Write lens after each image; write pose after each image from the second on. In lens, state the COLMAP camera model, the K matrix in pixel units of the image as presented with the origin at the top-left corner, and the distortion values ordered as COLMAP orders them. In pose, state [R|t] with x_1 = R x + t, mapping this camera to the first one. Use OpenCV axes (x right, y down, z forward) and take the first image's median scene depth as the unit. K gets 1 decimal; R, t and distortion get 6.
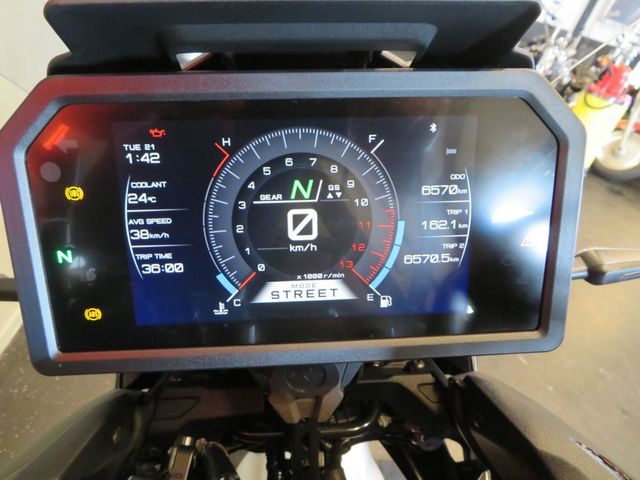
lens RADIAL K [[458.3, 0, 320.0], [0, 458.3, 240.0], [0, 0, 1]] dist [0.002557, -0.001043]
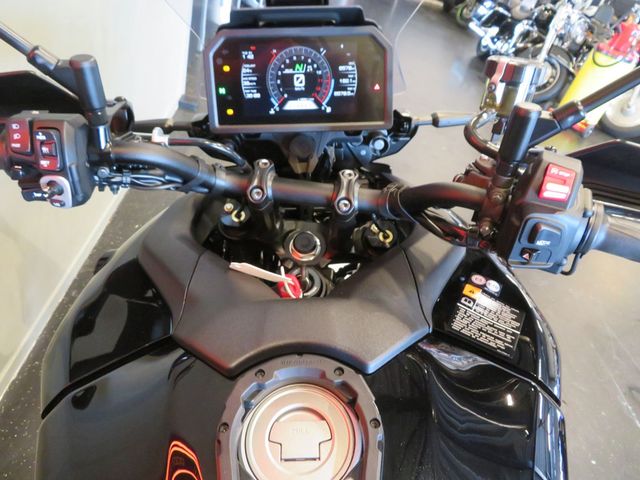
lens RADIAL K [[458.3, 0, 320.0], [0, 458.3, 240.0], [0, 0, 1]] dist [0.002557, -0.001043]
pose [[0.998884, 0.007503, -0.046626, 0.245068], [-0.004259, 0.997587, 0.069290, 0.802995], [0.047033, -0.069014, 0.996506, -2.060852]]
